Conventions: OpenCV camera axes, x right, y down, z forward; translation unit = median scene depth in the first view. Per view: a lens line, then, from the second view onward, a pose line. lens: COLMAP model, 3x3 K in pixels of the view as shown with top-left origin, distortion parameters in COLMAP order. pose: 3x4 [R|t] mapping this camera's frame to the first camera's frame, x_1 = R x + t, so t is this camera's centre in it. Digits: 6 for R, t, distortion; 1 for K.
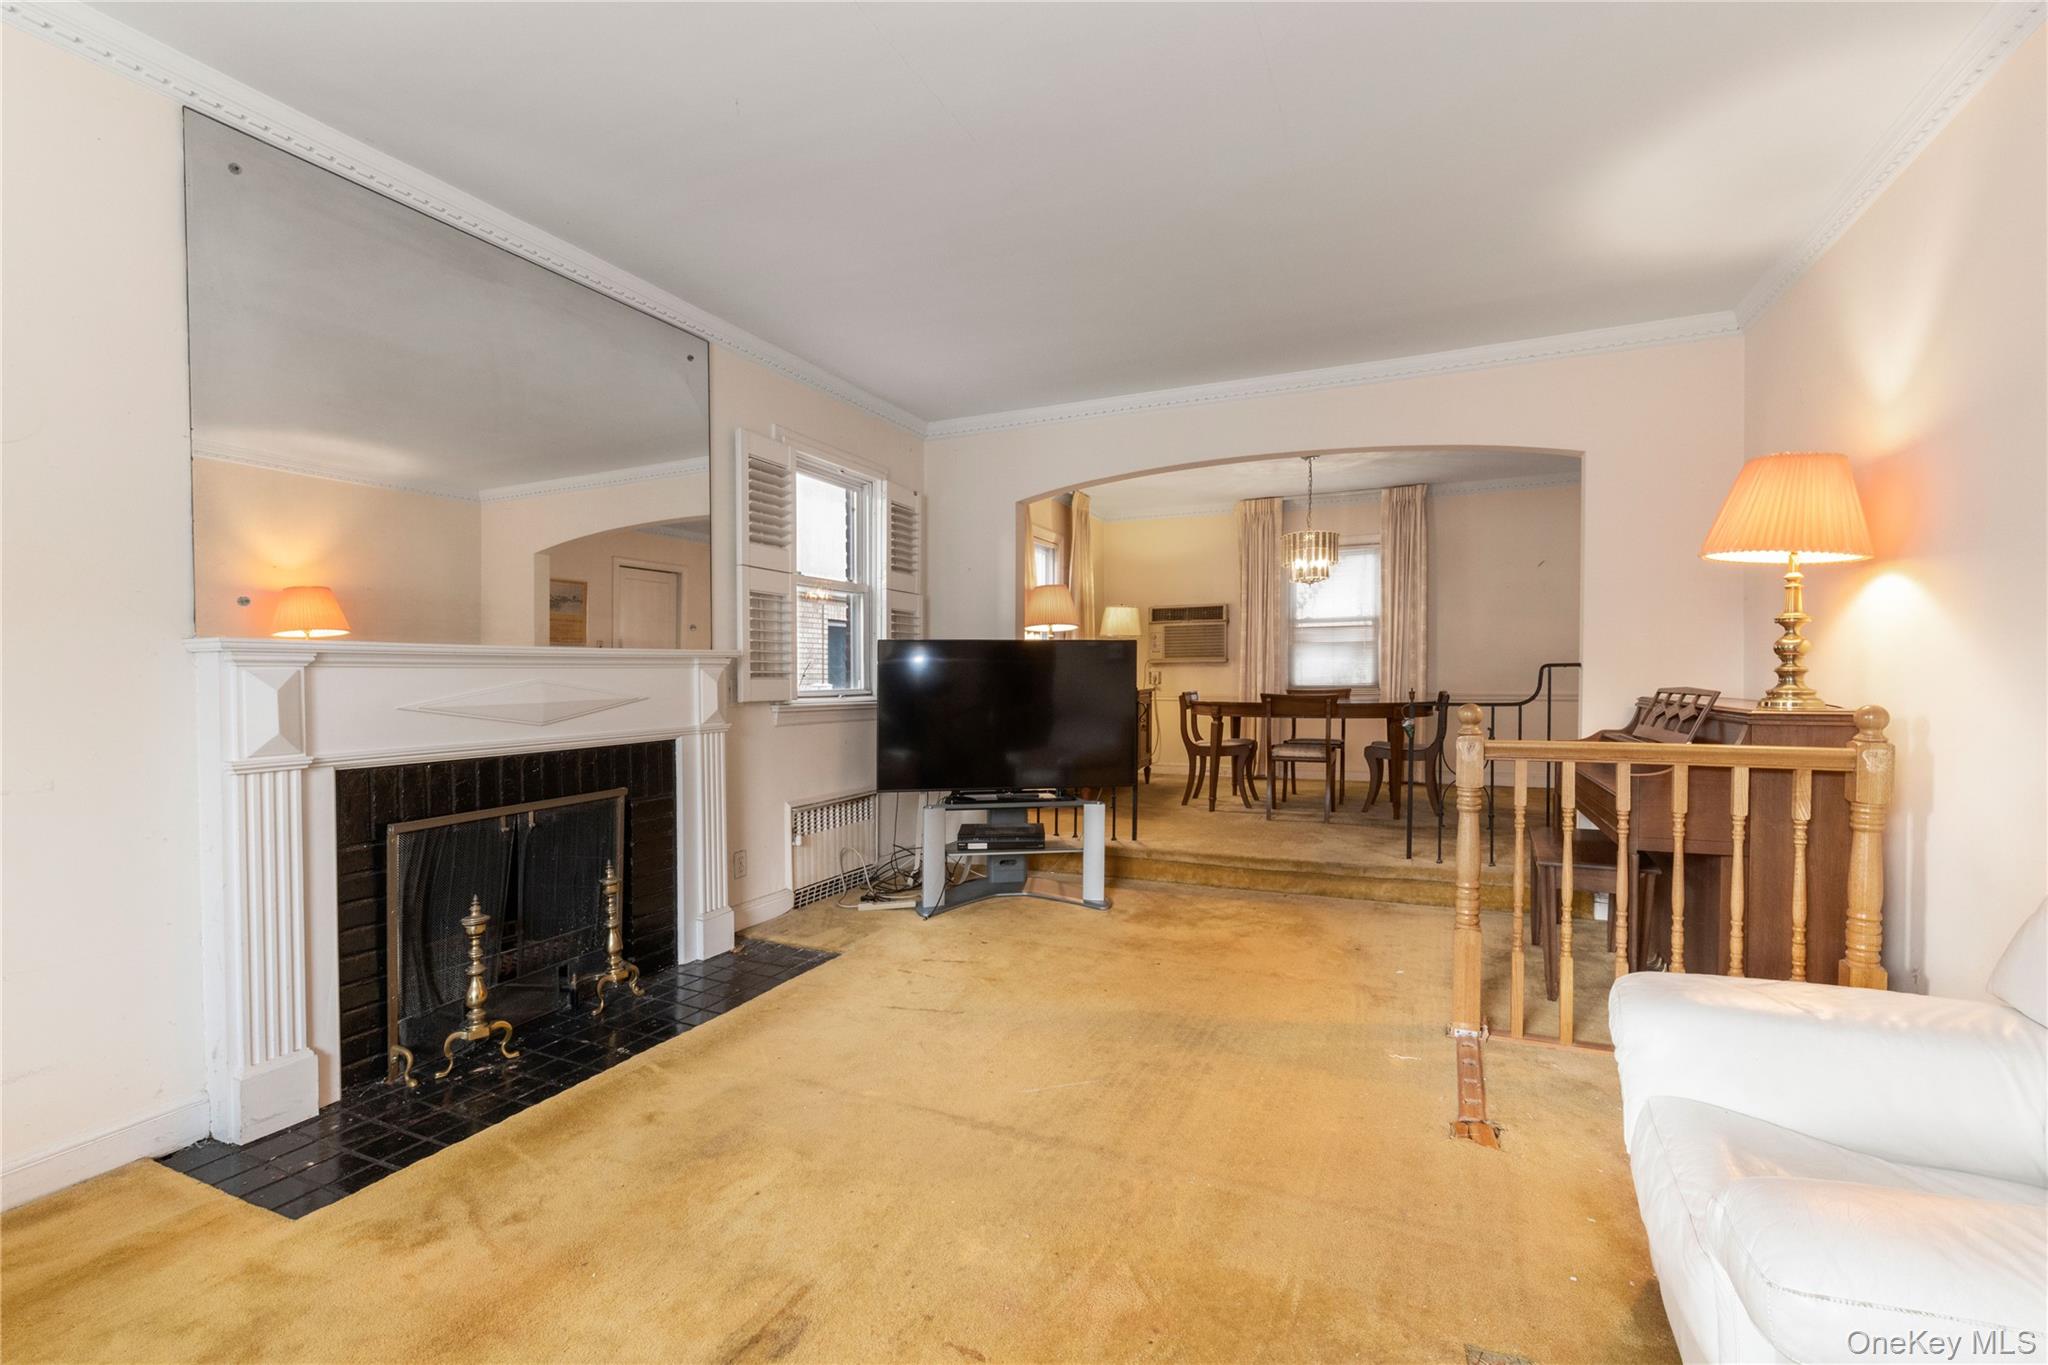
lens RADIAL K [[876.2, 0, 1064.0], [0, 876.2, 676.0], [0, 0, 1]] dist [0.000675, -0.001480]
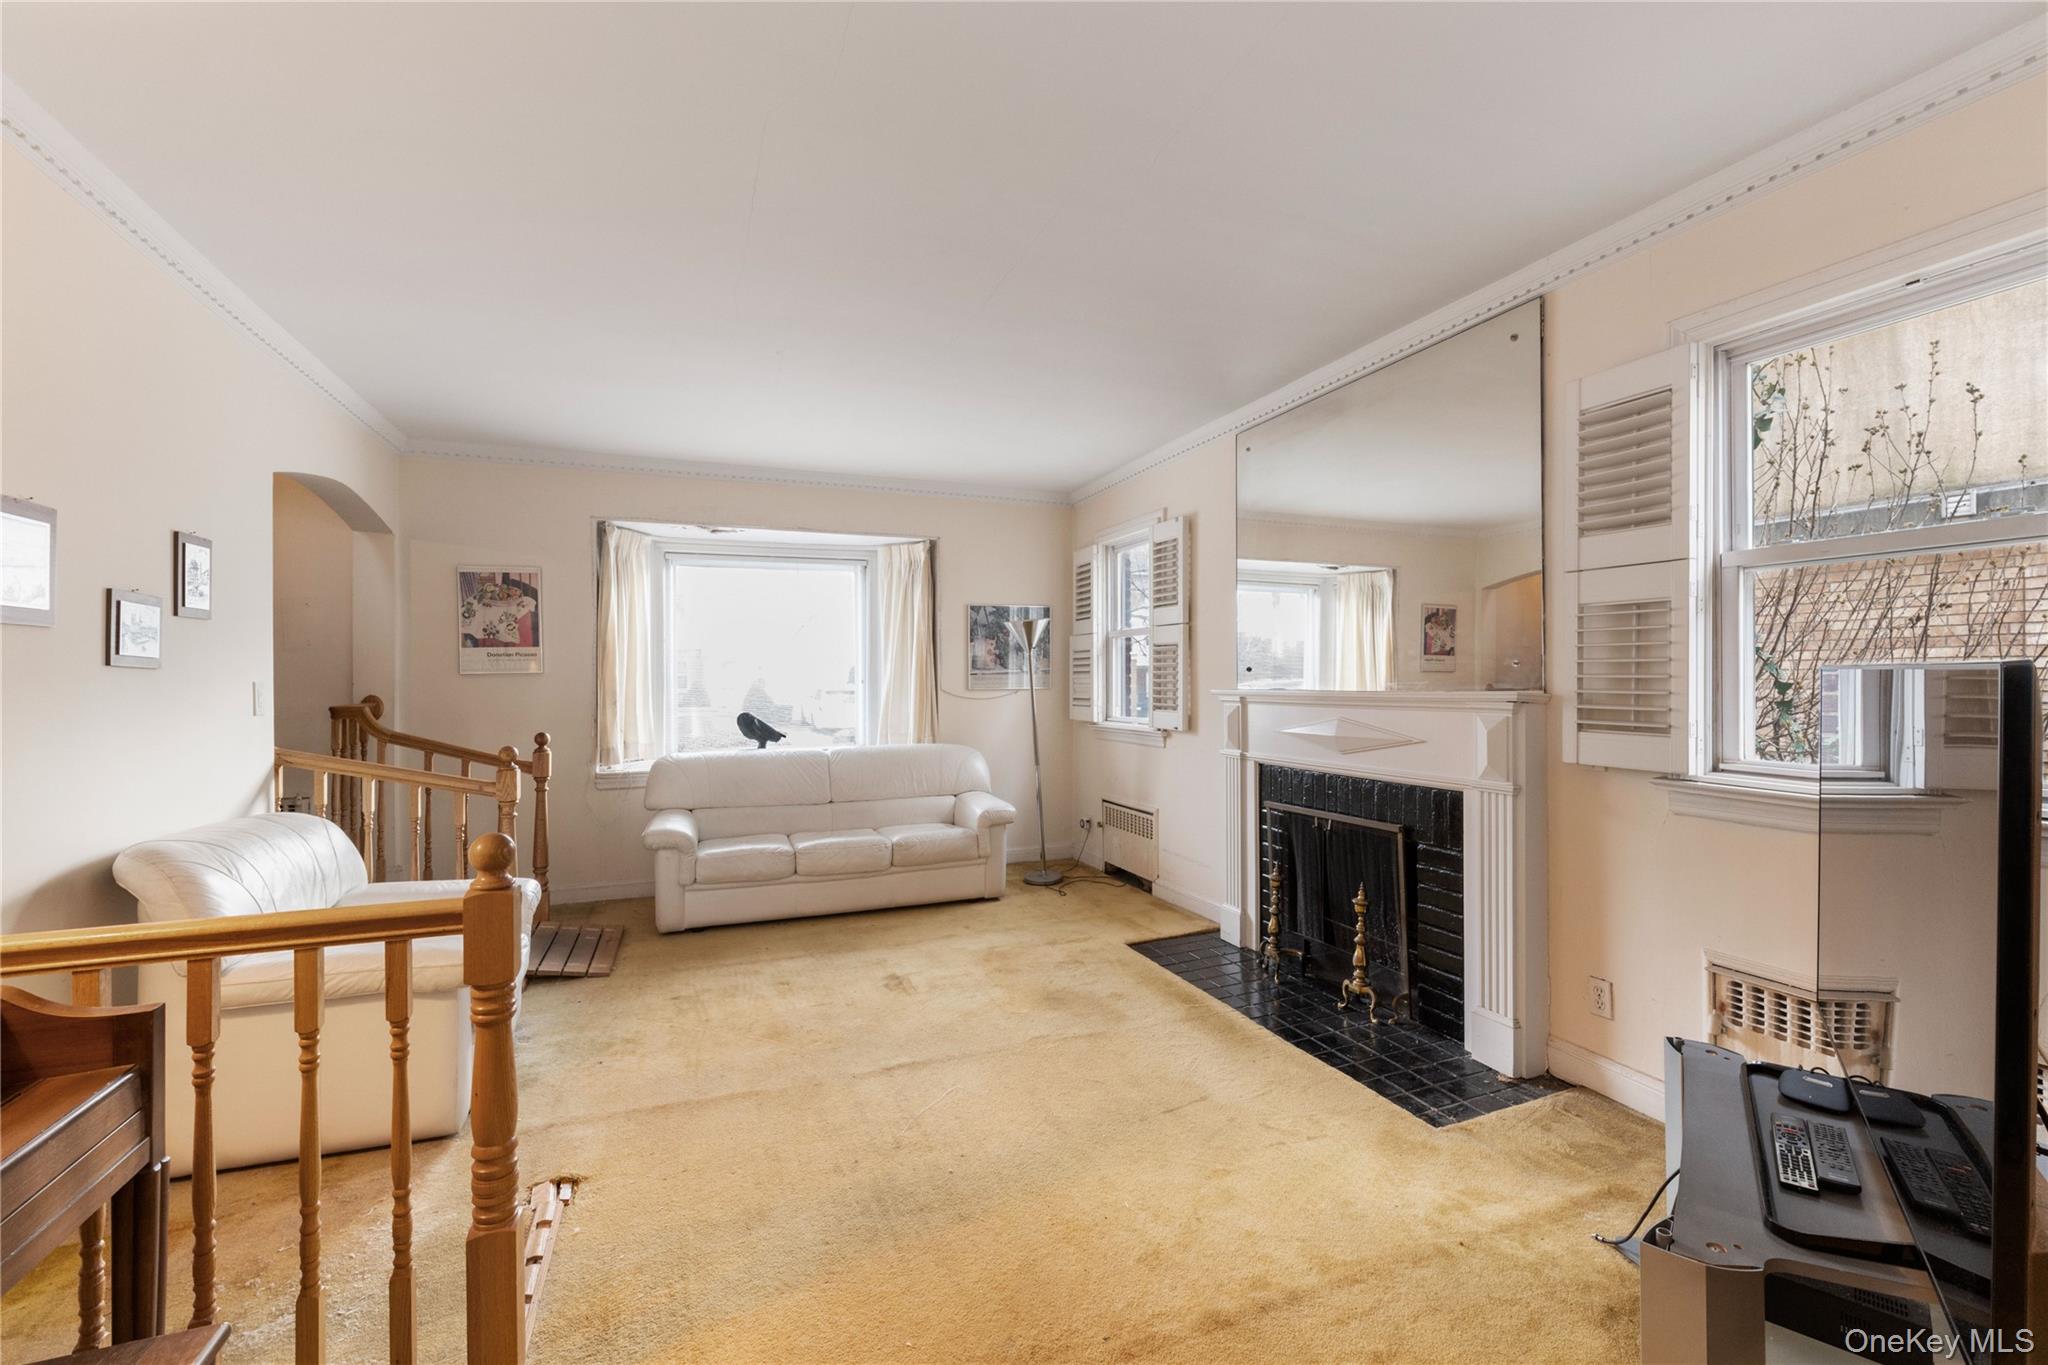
lens RADIAL K [[876.2, 0, 1064.0], [0, 876.2, 676.0], [0, 0, 1]] dist [0.000675, -0.001480]
pose [[-0.685123, -0.016320, -0.728244, 0.534939], [-0.017934, 0.999824, -0.005534, -0.036486], [0.728206, 0.009269, -0.685295, 1.462128]]
